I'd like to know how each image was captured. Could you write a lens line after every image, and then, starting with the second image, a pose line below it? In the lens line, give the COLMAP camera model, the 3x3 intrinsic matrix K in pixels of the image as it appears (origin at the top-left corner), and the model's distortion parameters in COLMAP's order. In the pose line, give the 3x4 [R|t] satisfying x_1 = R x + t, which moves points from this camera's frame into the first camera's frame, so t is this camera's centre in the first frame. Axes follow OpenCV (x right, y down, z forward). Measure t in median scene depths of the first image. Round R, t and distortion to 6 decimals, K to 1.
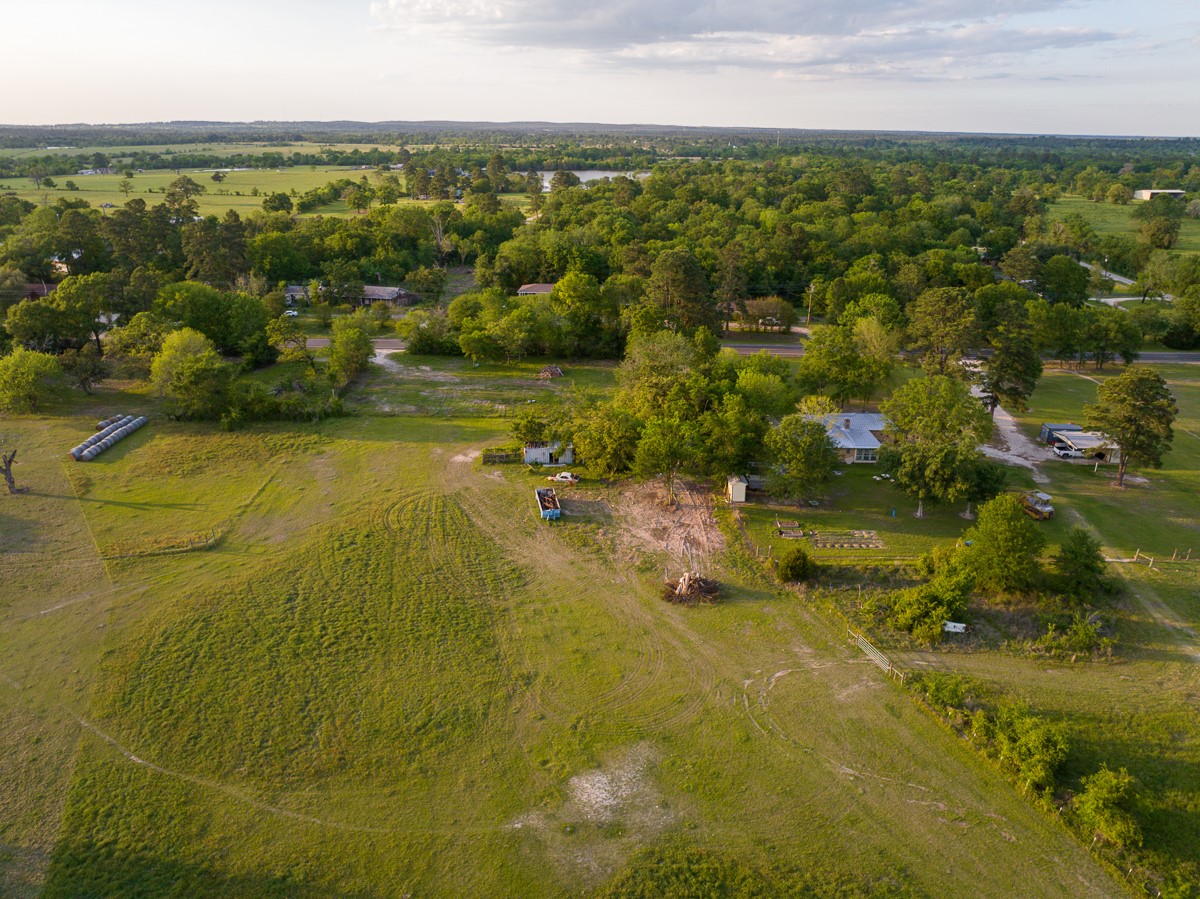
lens RADIAL K [[832.9, 0, 600.0], [0, 832.9, 449.5], [0, 0, 1]] dist [-0.049082, 0.000471]
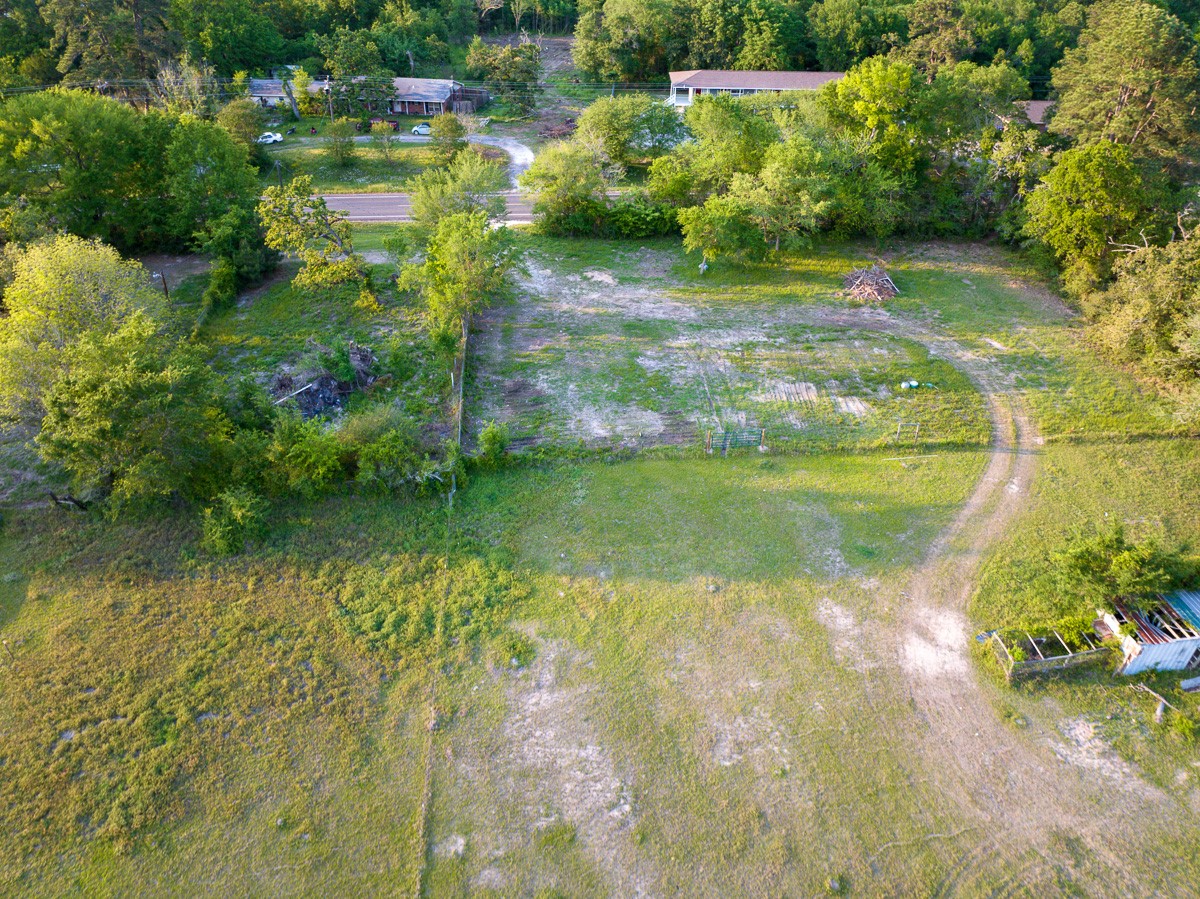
lens RADIAL K [[837.1, 0, 600.0], [0, 837.1, 449.5], [0, 0, 1]] dist [-0.038519, 0.002779]
pose [[0.998144, -0.036640, 0.048651, -0.230714], [0.023002, 0.966425, 0.255916, -0.121329], [-0.056395, -0.254322, 0.965474, 0.493834]]
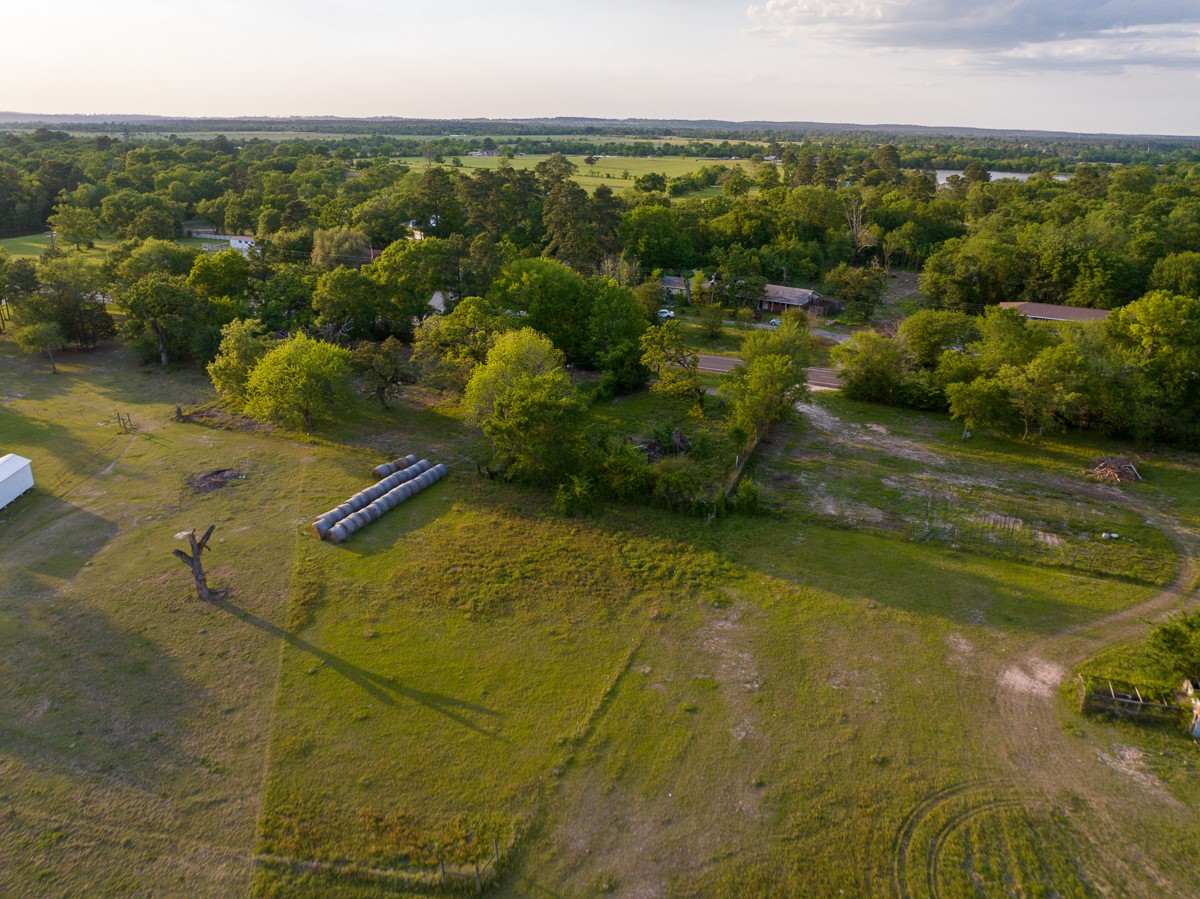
lens RADIAL K [[830.0, 0, 605.5], [0, 830.0, 456.3], [0, 0, 1]] dist [-0.039105, 0.004225]
pose [[0.921808, 0.147682, -0.358413, -0.168850], [-0.145269, 0.988814, 0.033817, -0.067249], [0.359398, 0.020894, 0.932951, 0.354676]]
